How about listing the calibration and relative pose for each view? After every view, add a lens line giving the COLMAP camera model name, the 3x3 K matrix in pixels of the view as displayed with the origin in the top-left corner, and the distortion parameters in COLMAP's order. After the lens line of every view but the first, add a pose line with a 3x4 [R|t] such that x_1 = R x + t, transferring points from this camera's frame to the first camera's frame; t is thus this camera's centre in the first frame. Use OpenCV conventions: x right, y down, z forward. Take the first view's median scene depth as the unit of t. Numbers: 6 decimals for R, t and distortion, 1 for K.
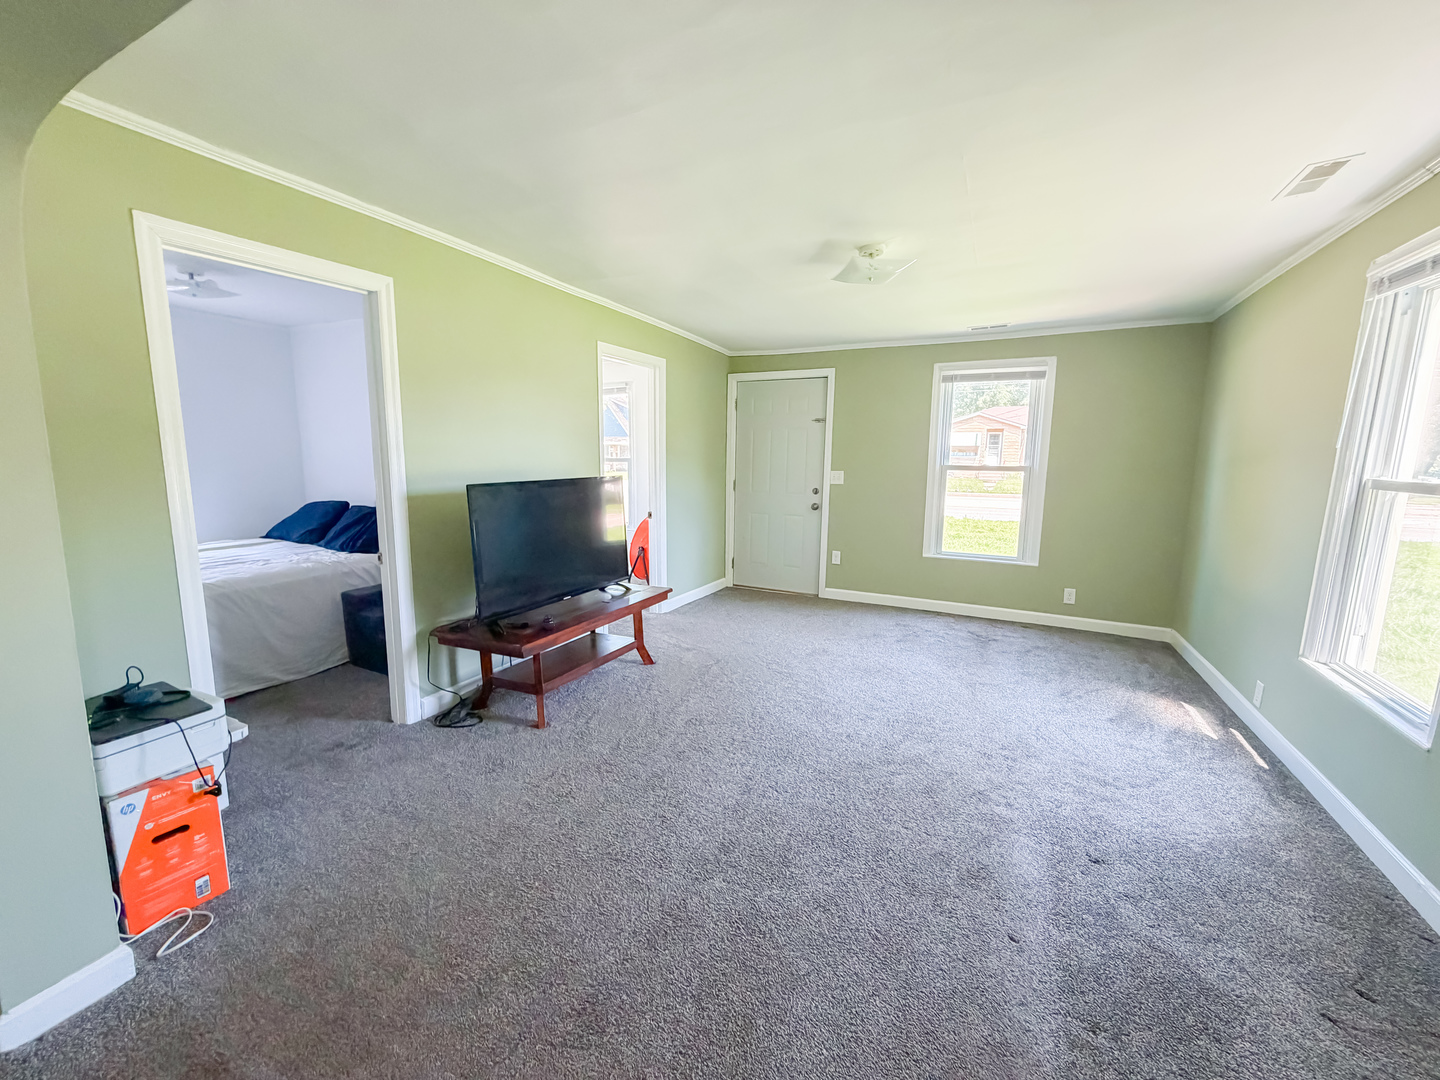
lens RADIAL K [[574.7, 0, 716.3], [0, 574.7, 545.2], [0, 0, 1]] dist [0.001458, 0.000100]
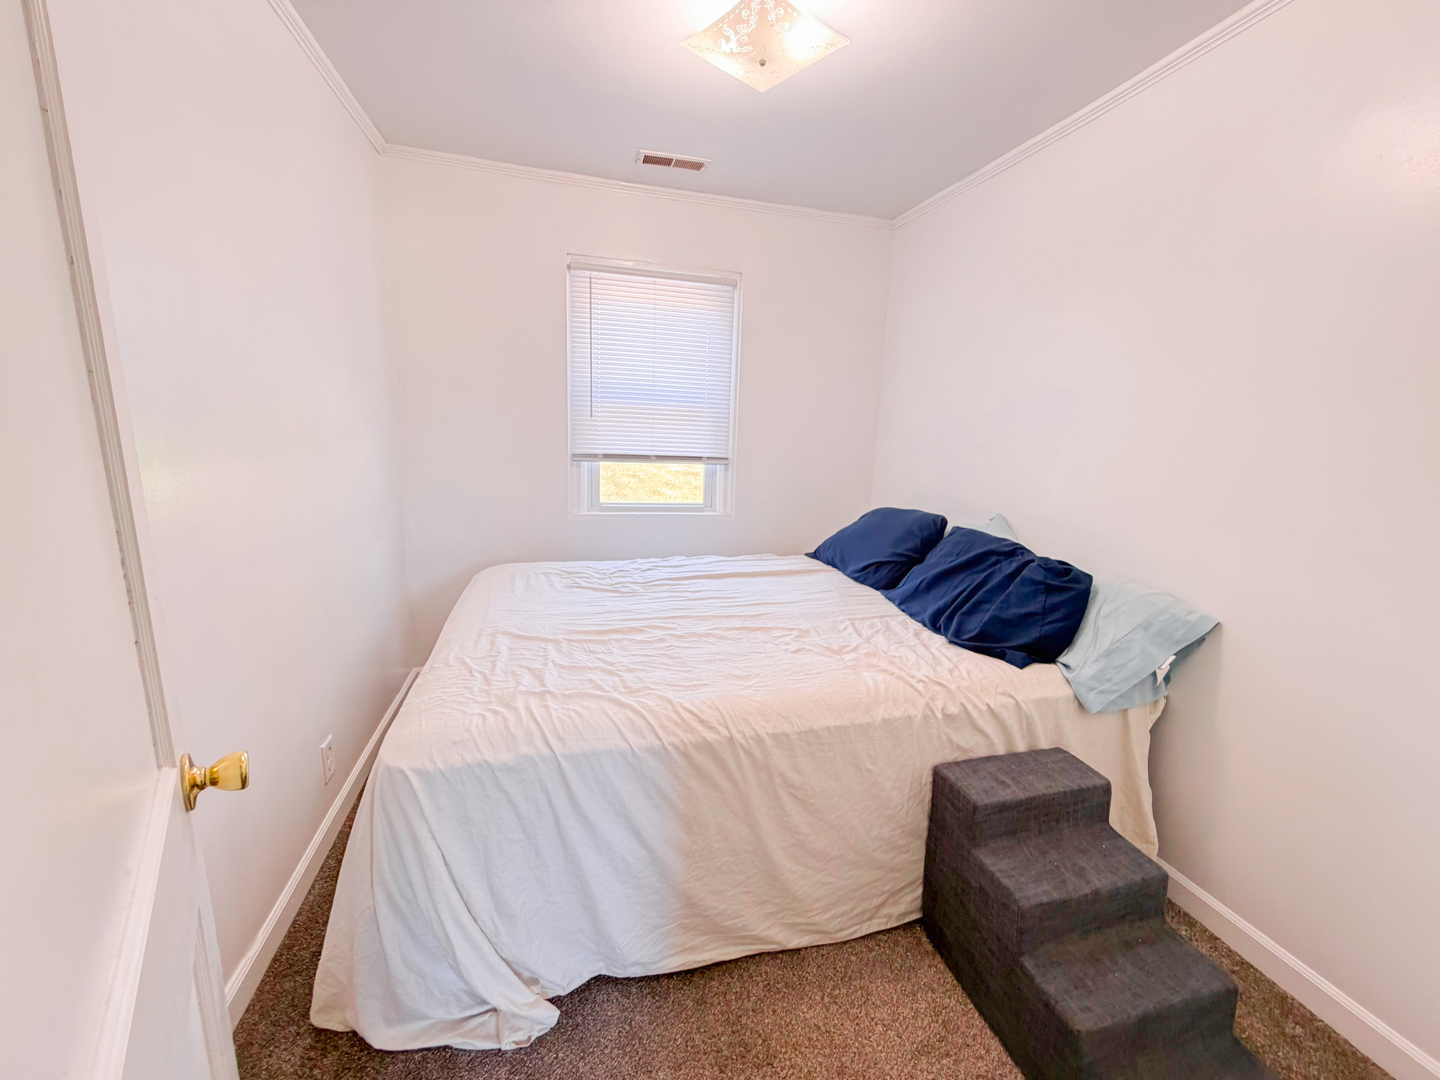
lens RADIAL K [[574.7, 0, 716.3], [0, 574.7, 545.2], [0, 0, 1]] dist [0.001458, 0.000100]
pose [[0.660543, 0.156012, -0.734400, -0.475846], [-0.136807, 0.986807, 0.086583, -0.081227], [0.738219, 0.043279, 0.673171, 0.603607]]
